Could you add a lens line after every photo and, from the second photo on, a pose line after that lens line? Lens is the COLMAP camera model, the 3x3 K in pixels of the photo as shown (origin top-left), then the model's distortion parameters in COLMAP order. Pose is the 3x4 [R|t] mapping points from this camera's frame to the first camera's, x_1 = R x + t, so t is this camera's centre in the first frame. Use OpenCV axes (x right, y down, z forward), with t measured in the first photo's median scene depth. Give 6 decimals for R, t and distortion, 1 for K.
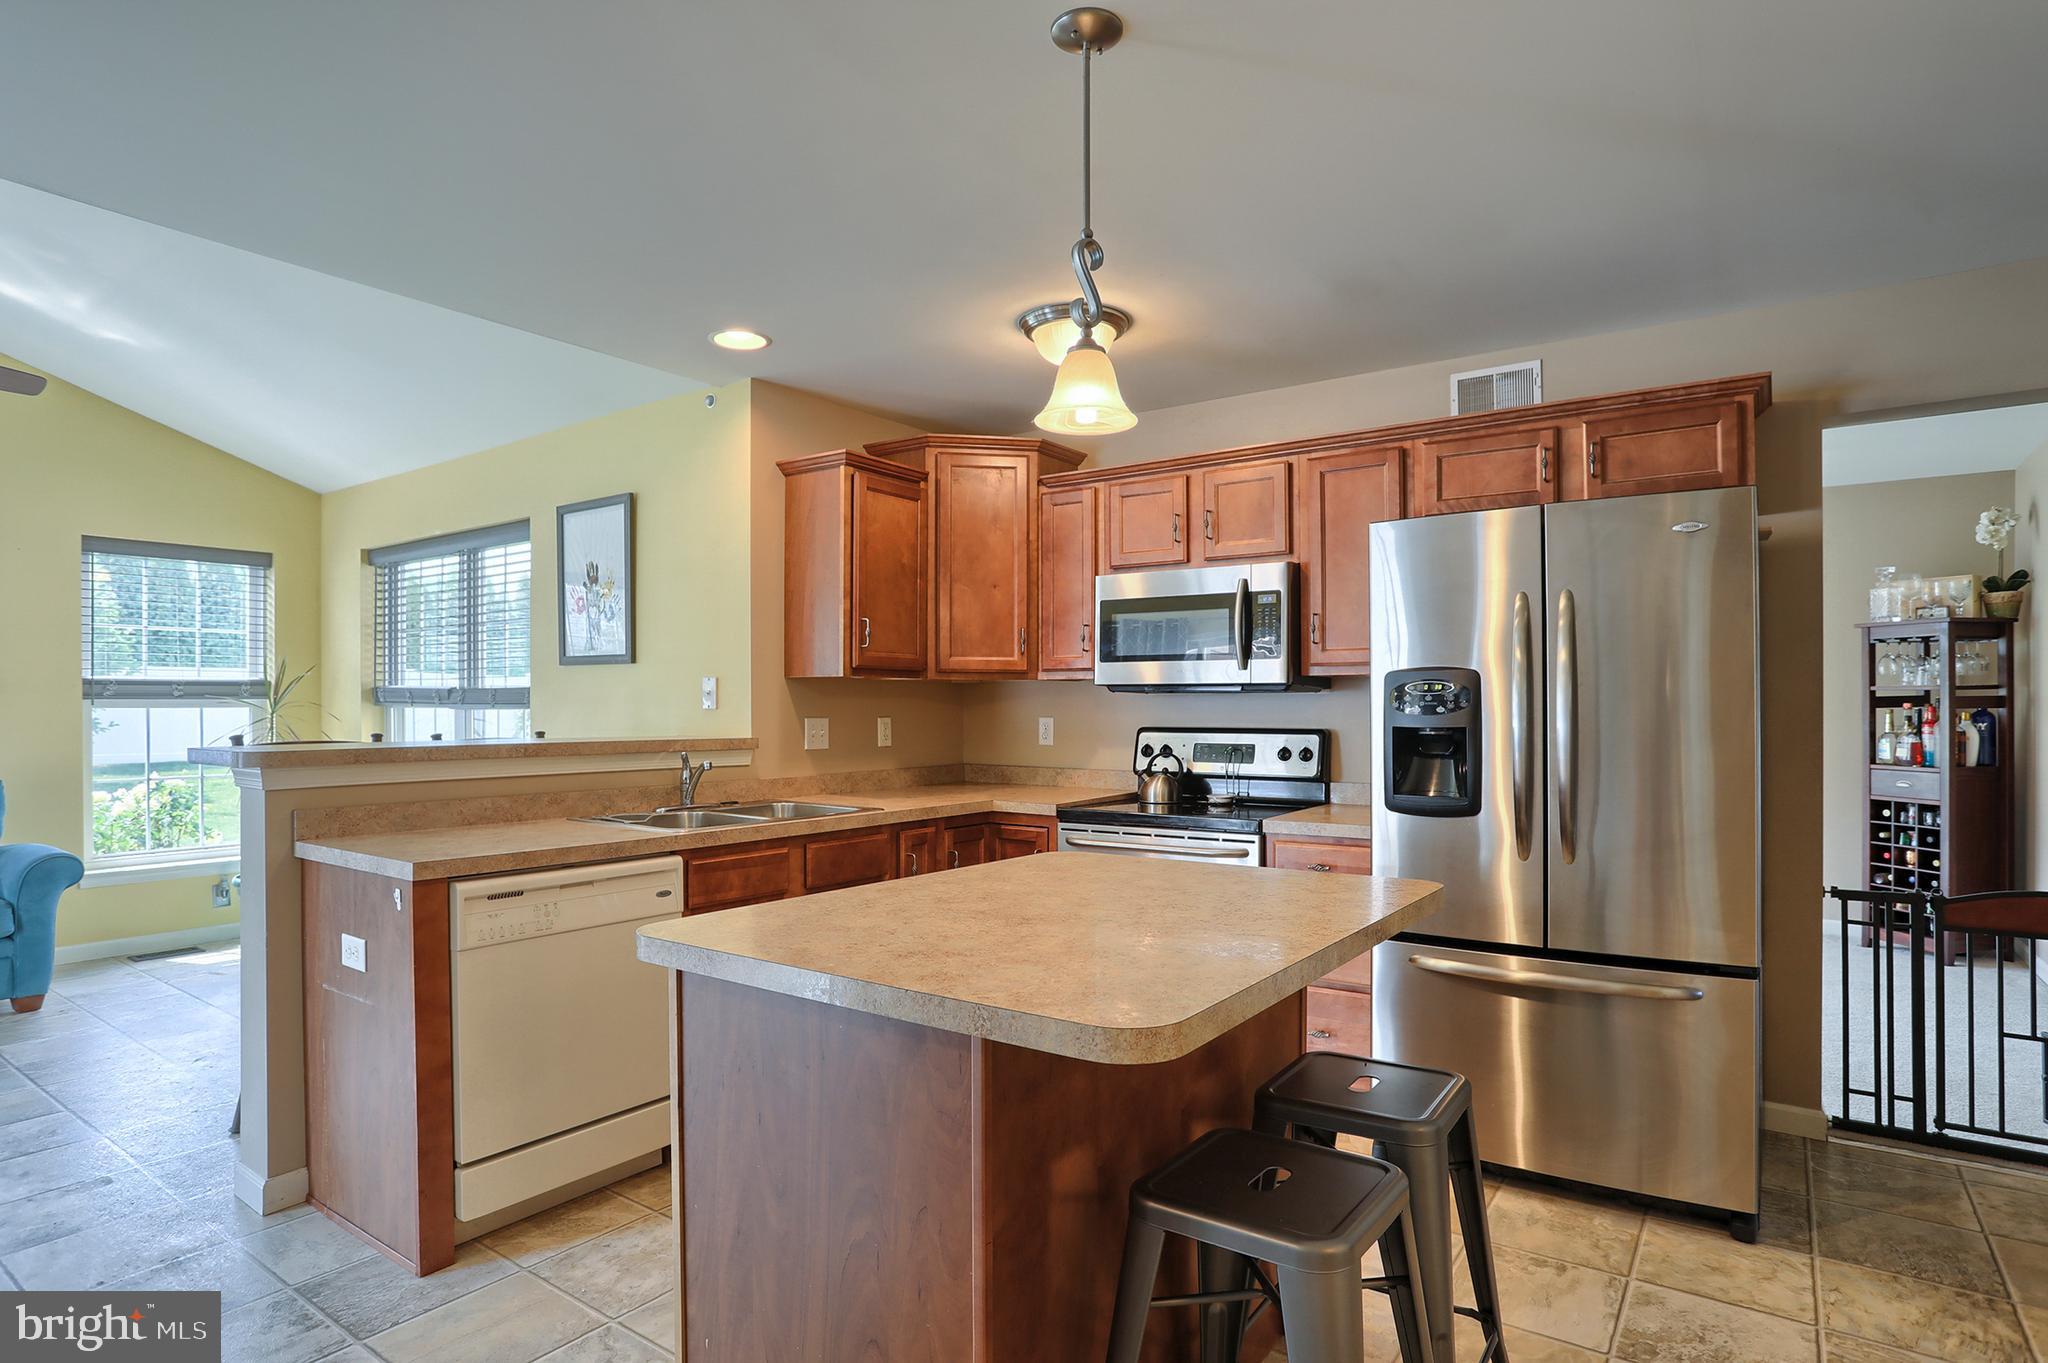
lens RADIAL K [[1084.2, 0, 1028.1], [0, 1084.2, 703.9], [0, 0, 1]] dist [-0.090891, 0.068164]
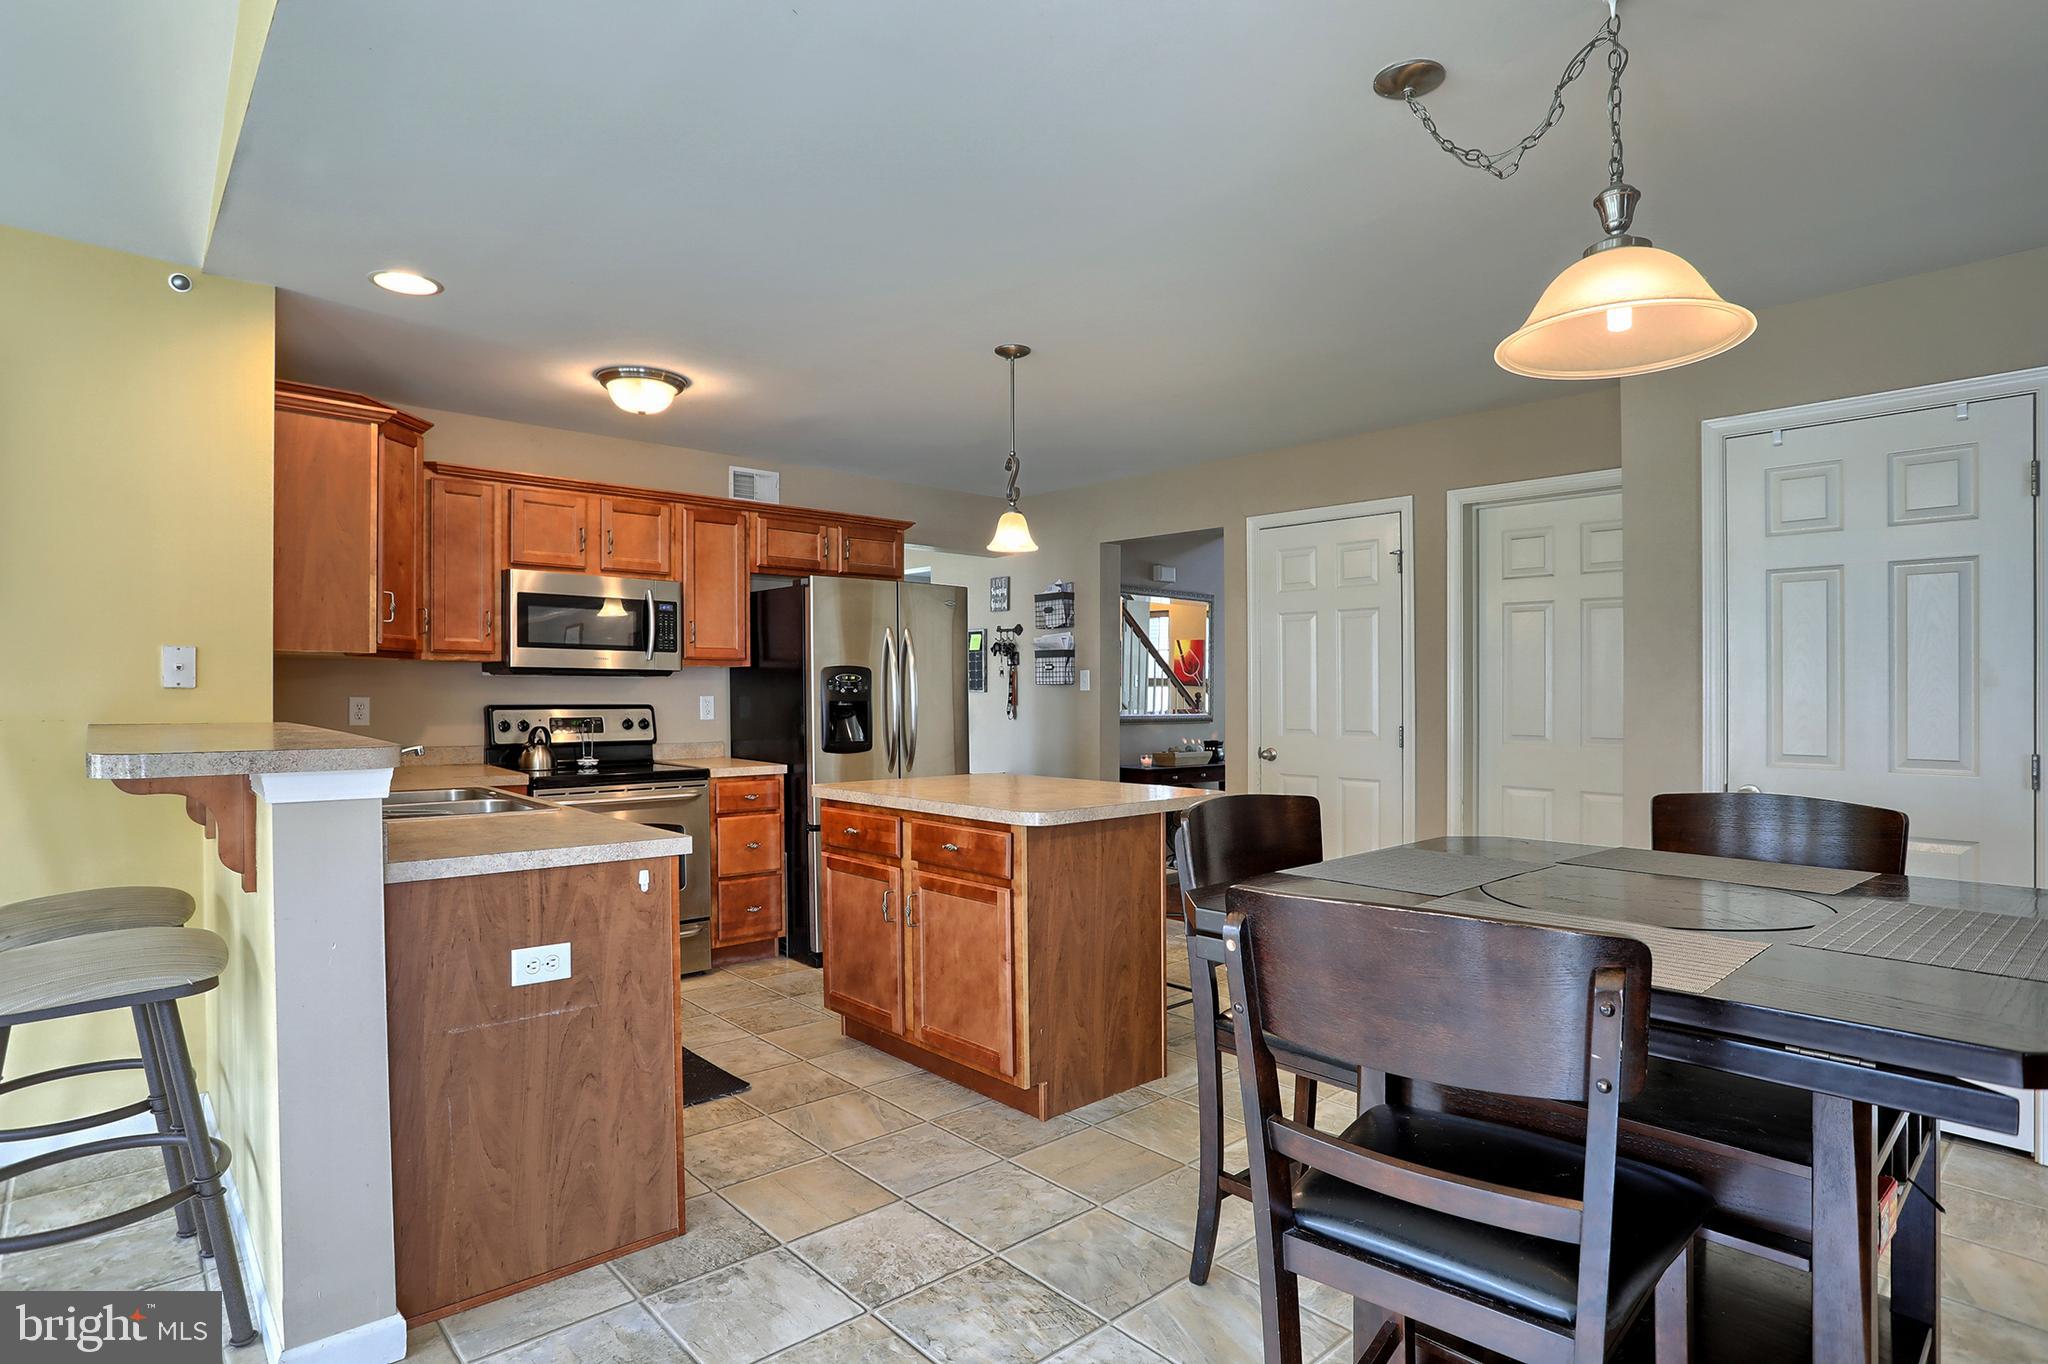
lens RADIAL K [[1042.6, 0, 1024.5], [0, 1042.6, 685.0], [0, 0, 1]] dist [-0.082233, 0.045566]
pose [[0.217464, 0.007946, 0.976036, -0.854795], [-0.006170, 0.999958, -0.006766, 0.004646], [-0.976049, -0.004551, 0.217504, 0.261081]]
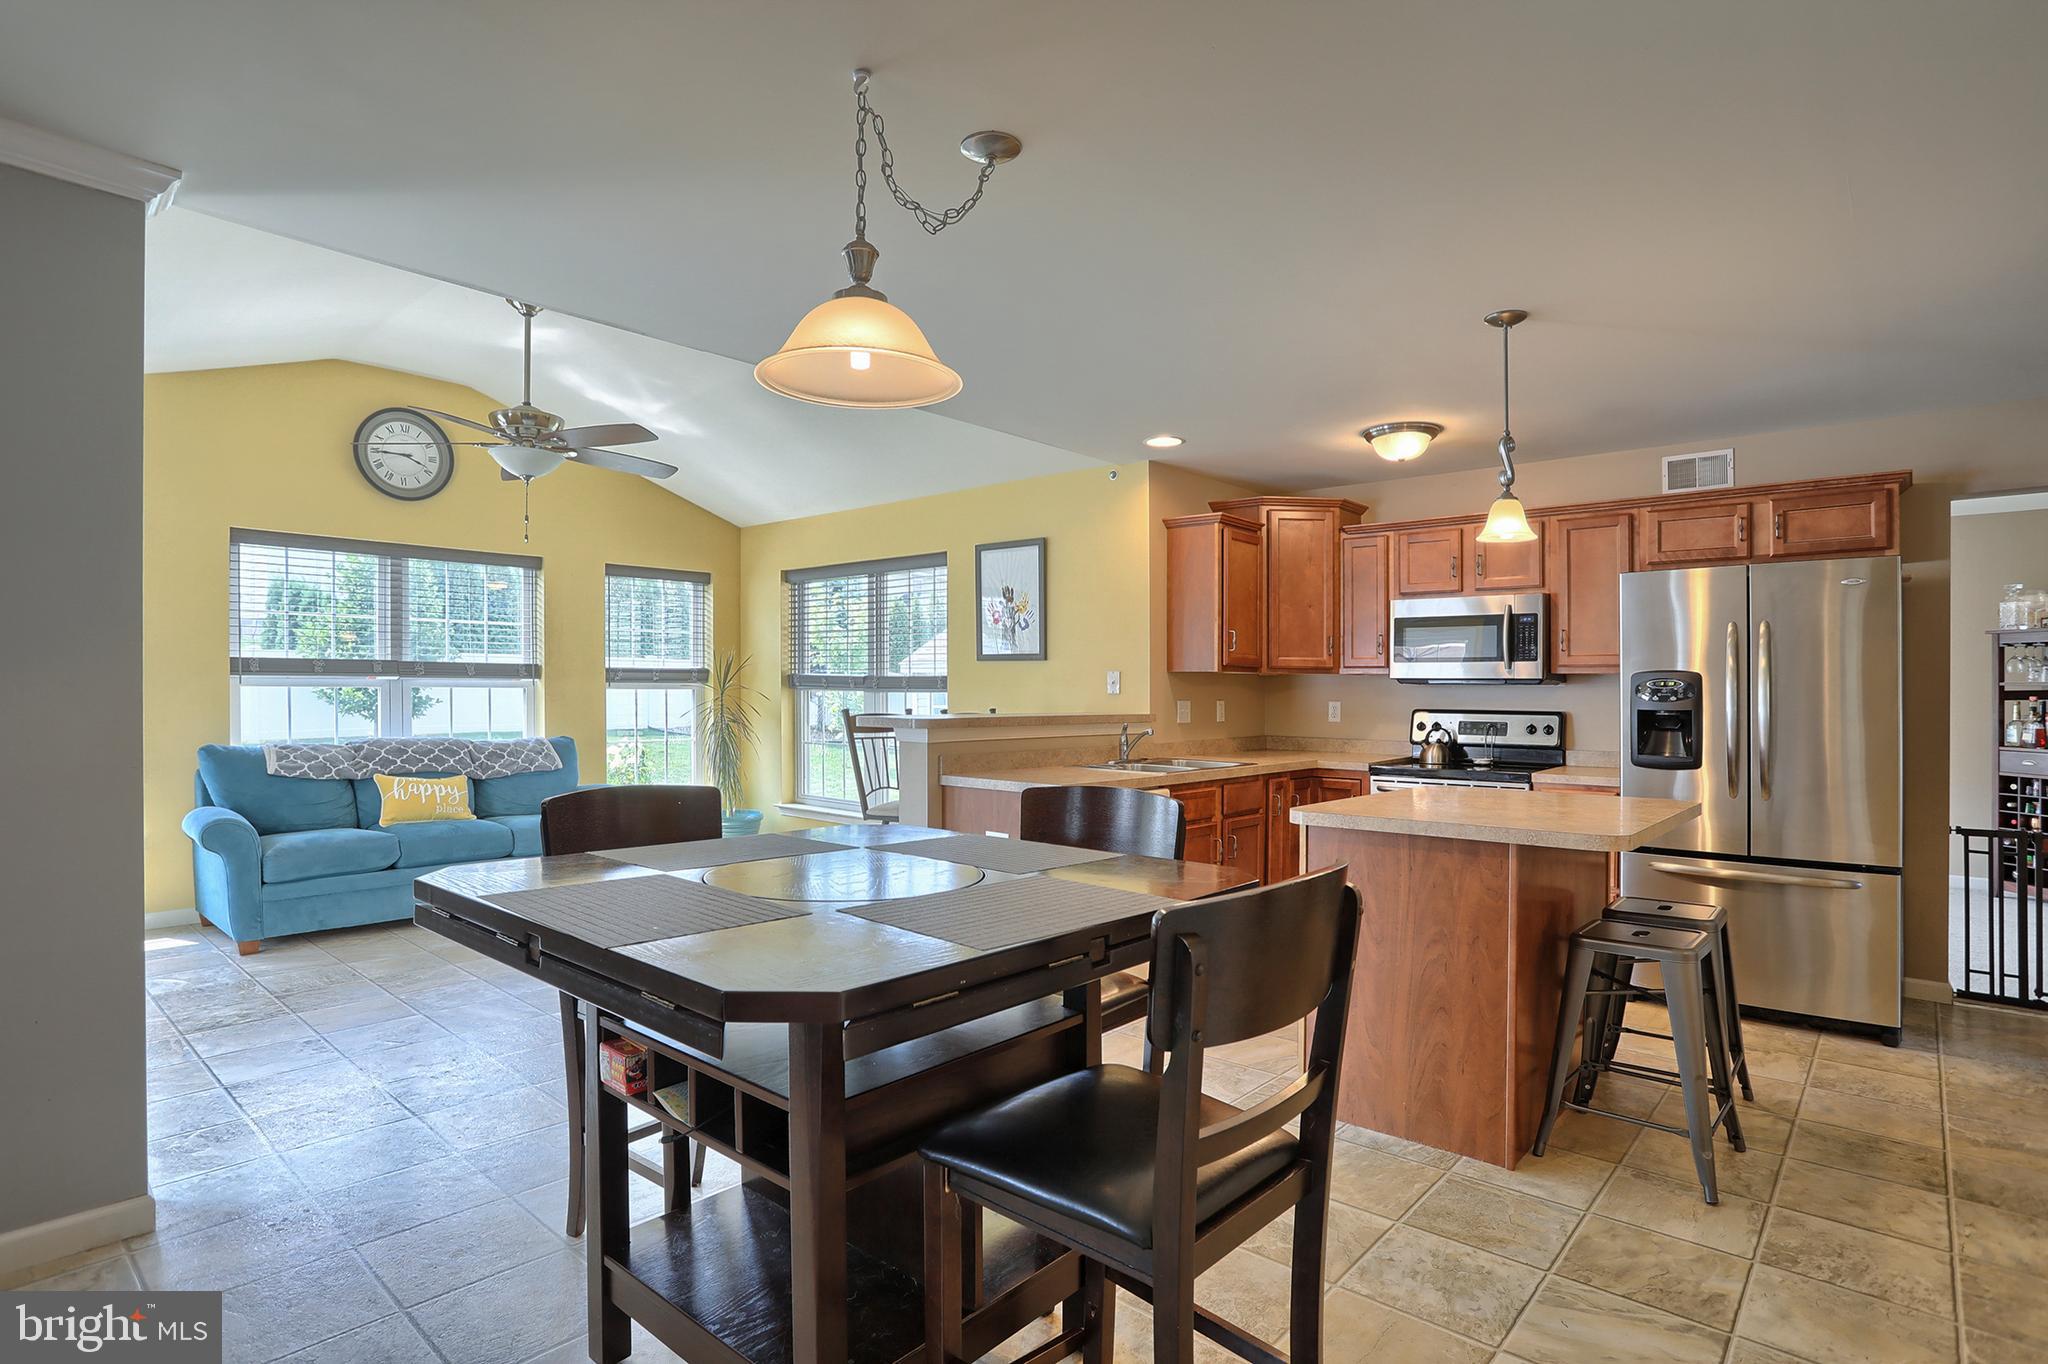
lens RADIAL K [[1042.6, 0, 1024.5], [0, 1042.6, 685.0], [0, 0, 1]] dist [-0.082233, 0.045566]
pose [[0.994236, 0.007629, -0.106940, -0.266208], [-0.007979, 0.999964, -0.002844, -0.001768], [0.106915, 0.003681, 0.994261, -0.374581]]
